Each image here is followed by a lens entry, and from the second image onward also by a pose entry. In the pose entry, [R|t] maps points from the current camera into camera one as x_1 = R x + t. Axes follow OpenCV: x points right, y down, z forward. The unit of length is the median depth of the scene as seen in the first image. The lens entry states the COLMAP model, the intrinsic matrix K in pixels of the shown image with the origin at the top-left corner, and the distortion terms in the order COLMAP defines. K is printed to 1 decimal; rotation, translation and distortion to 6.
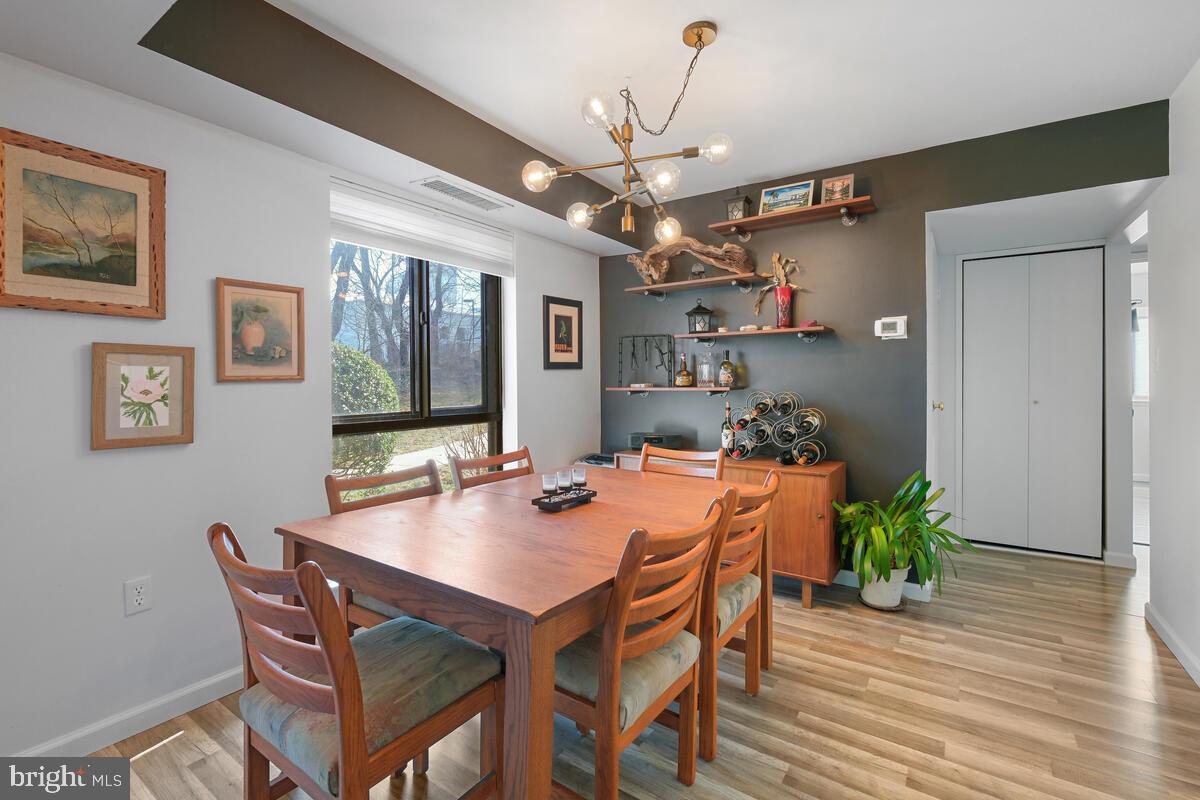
lens RADIAL K [[527.2, 0, 601.4], [0, 527.2, 381.8], [0, 0, 1]] dist [-0.002839, -0.000130]
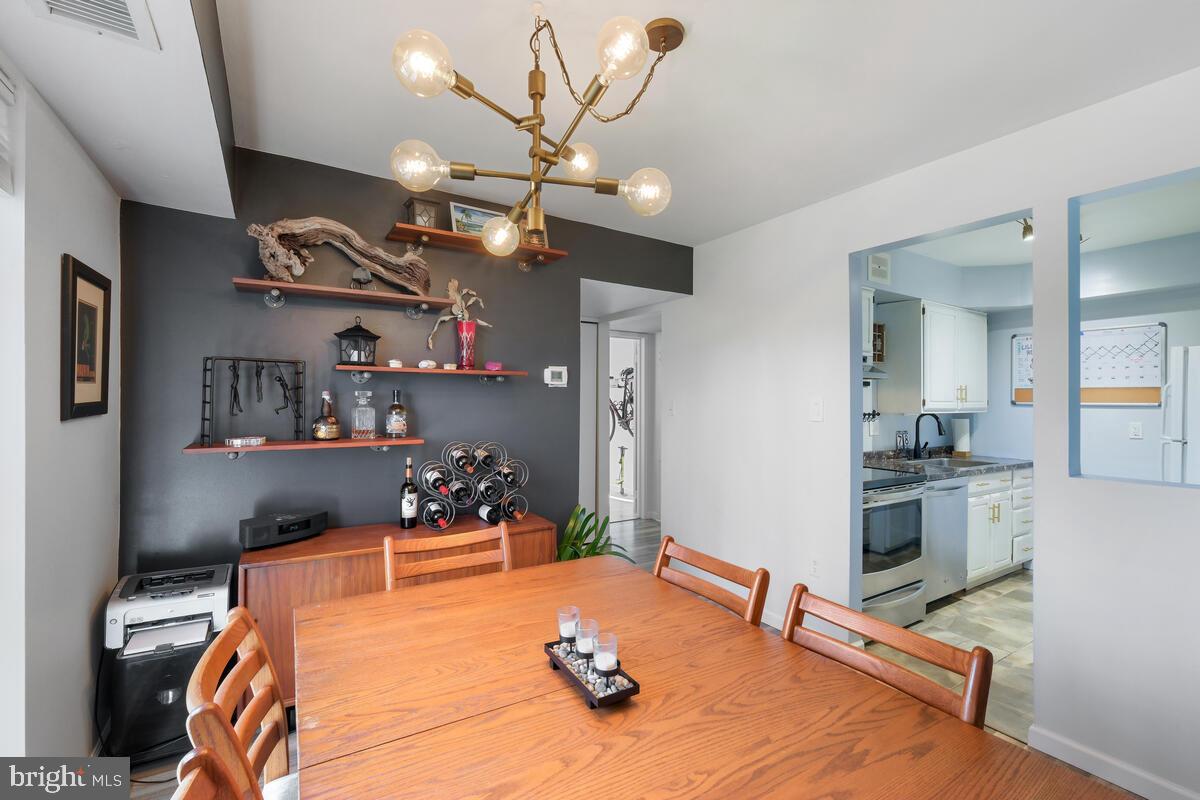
lens RADIAL K [[522.1, 0, 600.0], [0, 522.1, 400.0], [0, 0, 1]] dist [-0.002590, -0.000174]
pose [[0.405347, 0.006430, 0.914141, -0.407628], [-0.006275, 0.999971, -0.004252, -0.052993], [-0.914142, -0.004013, 0.405375, 0.506431]]
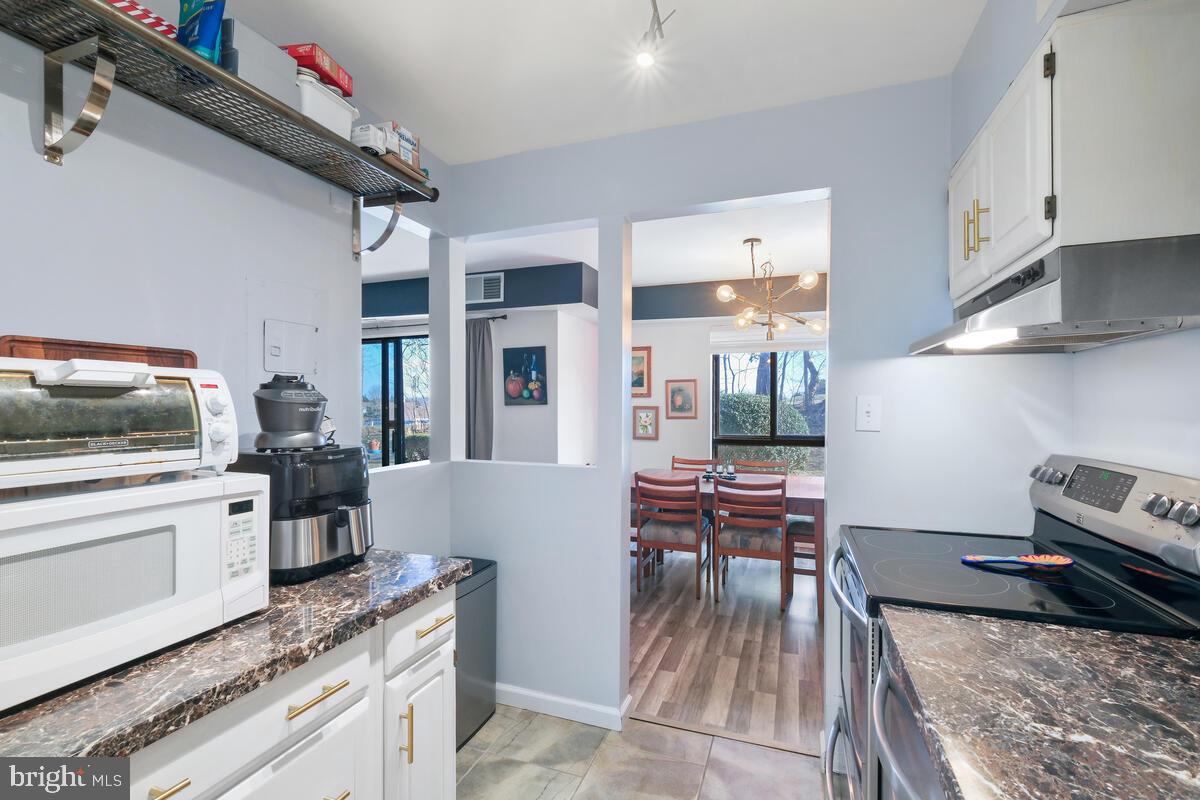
lens RADIAL K [[528.6, 0, 610.4], [0, 528.6, 406.8], [0, 0, 1]] dist [-0.001951, -0.000147]
pose [[0.260647, 0.006019, -0.965415, 1.275634], [-0.003105, 0.999981, 0.005396, -0.051659], [0.965429, 0.001591, 0.260661, 0.010137]]
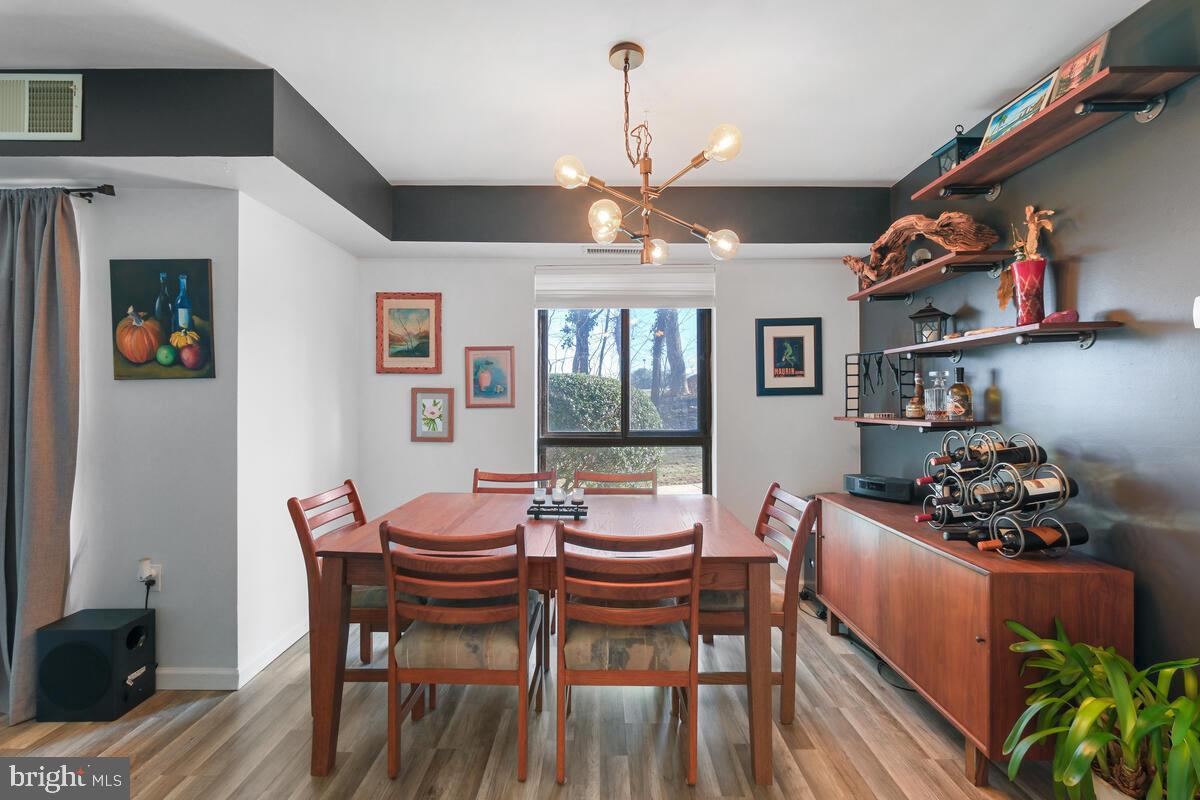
lens RADIAL K [[517.4, 0, 597.3], [0, 517.4, 397.1], [0, 0, 1]] dist [0.001057, 0.000235]
pose [[0.560392, -0.001620, -0.828226, 0.635772], [-0.004966, 0.999974, -0.005317, -0.019113], [0.828212, 0.007093, 0.560369, 0.287229]]
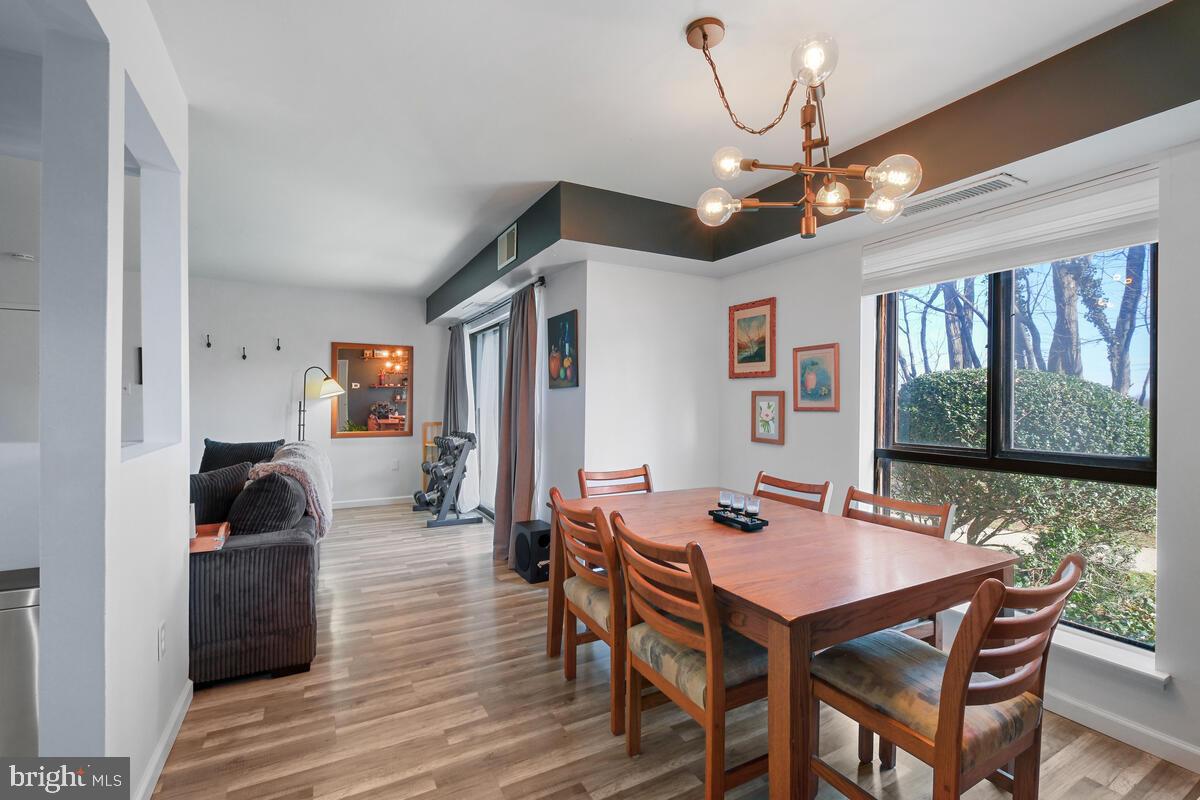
lens RADIAL K [[522.1, 0, 600.0], [0, 522.1, 400.0], [0, 0, 1]] dist [-0.002590, -0.000174]
pose [[-0.454606, -0.004409, -0.890682, 0.716208], [-0.011120, 0.999938, 0.000726, -0.019730], [0.890623, 0.010234, -0.454627, 0.844256]]
